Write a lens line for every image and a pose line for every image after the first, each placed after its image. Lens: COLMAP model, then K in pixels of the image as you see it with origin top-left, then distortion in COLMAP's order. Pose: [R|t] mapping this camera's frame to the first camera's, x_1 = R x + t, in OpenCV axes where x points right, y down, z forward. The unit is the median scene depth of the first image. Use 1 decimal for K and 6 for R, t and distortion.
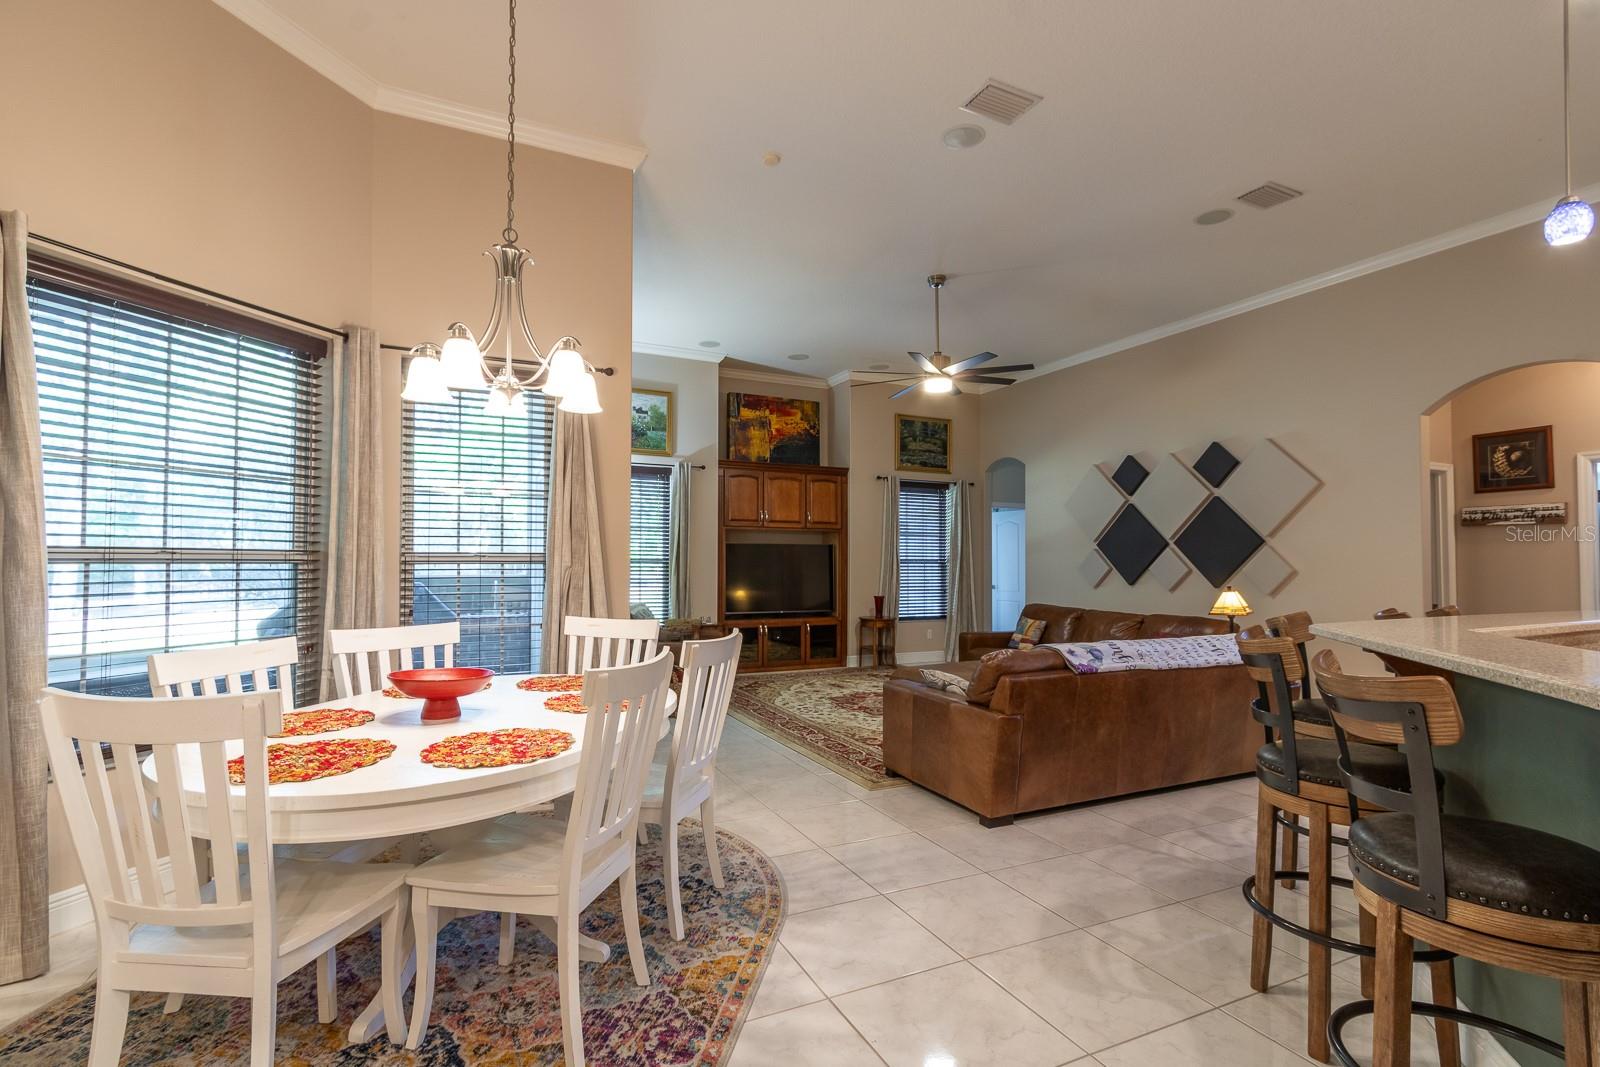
lens RADIAL K [[715.4, 0, 778.1], [0, 715.4, 543.0], [0, 0, 1]] dist [0.002871, 0.000433]
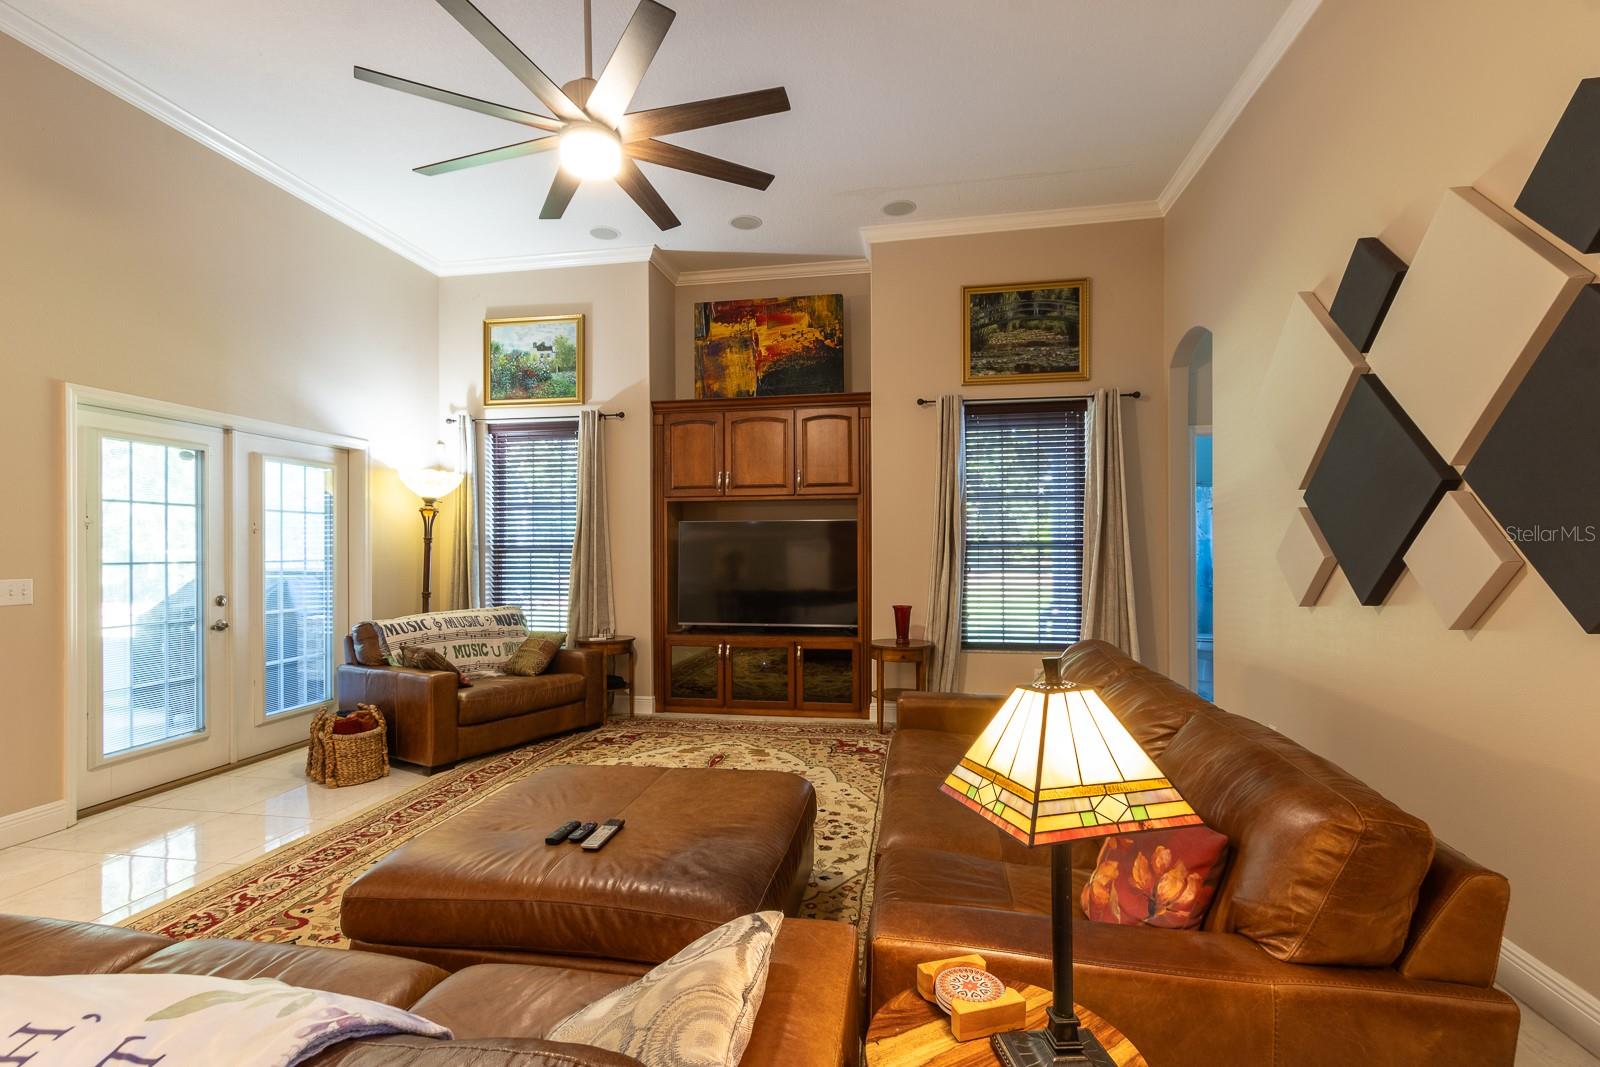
lens RADIAL K [[715.4, 0, 807.4], [0, 715.4, 545.8], [0, 0, 1]] dist [0.002871, 0.000433]
pose [[0.826301, -0.012225, -0.563096, 0.434444], [0.024491, 0.999599, 0.014238, 0.016877], [0.562696, -0.025556, 0.826269, 0.515556]]
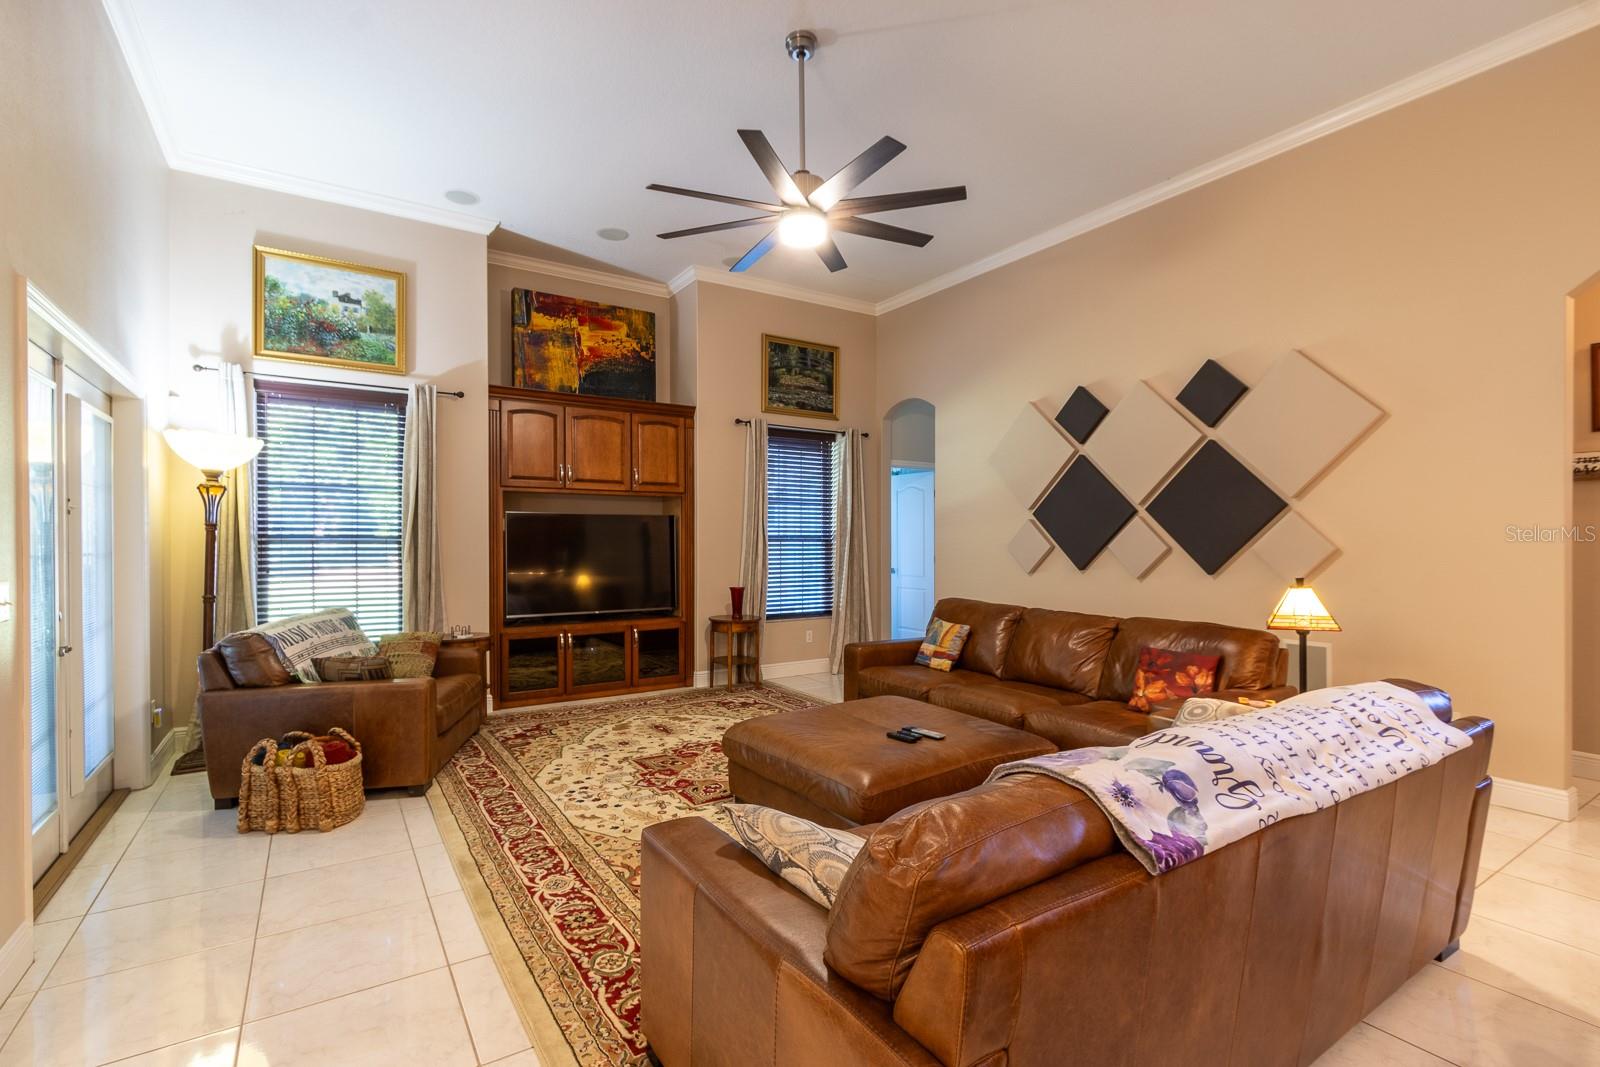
lens RADIAL K [[715.4, 0, 772.3], [0, 715.4, 541.9], [0, 0, 1]] dist [0.002871, 0.000433]
pose [[0.991705, -0.005585, 0.128415, 0.090904], [0.001826, 0.999567, 0.029377, 0.009176], [-0.128523, -0.028899, 0.991285, 0.314124]]
